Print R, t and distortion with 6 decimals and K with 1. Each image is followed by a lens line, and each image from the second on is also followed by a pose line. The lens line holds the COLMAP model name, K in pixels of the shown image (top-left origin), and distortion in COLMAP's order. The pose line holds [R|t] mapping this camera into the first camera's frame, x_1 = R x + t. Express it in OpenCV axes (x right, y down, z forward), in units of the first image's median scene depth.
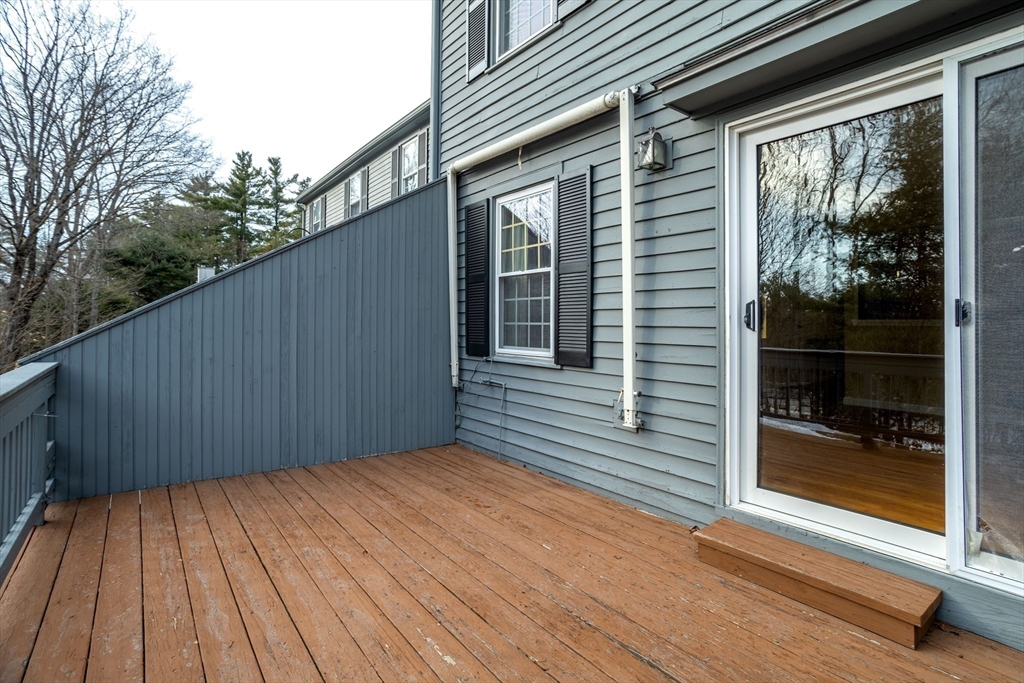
lens RADIAL K [[512.0, 0, 518.9], [0, 512.0, 318.8], [0, 0, 1]] dist [-0.050815, 0.030867]
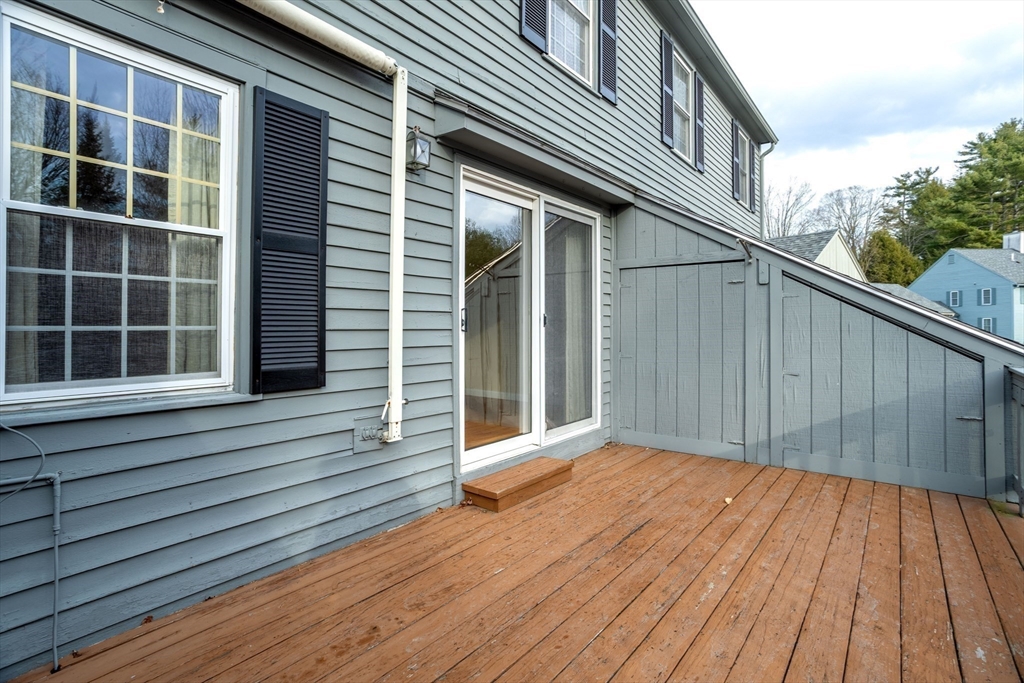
lens RADIAL K [[512.0, 0, 518.9], [0, 512.0, 318.8], [0, 0, 1]] dist [-0.050815, 0.030867]
pose [[-0.262416, 0.008938, 0.964913, -0.722635], [-0.009021, 0.999891, -0.011715, 0.004723], [-0.964913, -0.011779, -0.262307, 1.040995]]
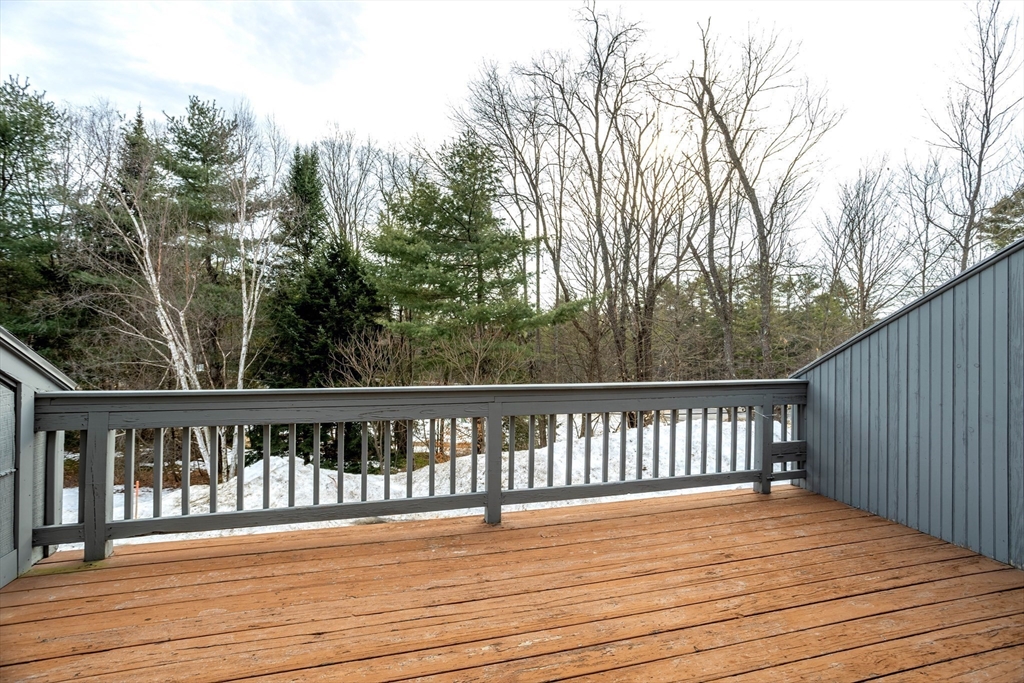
lens RADIAL K [[497.2, 0, 519.9], [0, 497.2, 334.1], [0, 0, 1]] dist [-0.044145, 0.026069]
pose [[-0.359619, -0.016501, -0.932953, 0.525121], [-0.008005, 0.999861, -0.014599, -0.007227], [0.933065, 0.002218, -0.359701, 0.790891]]
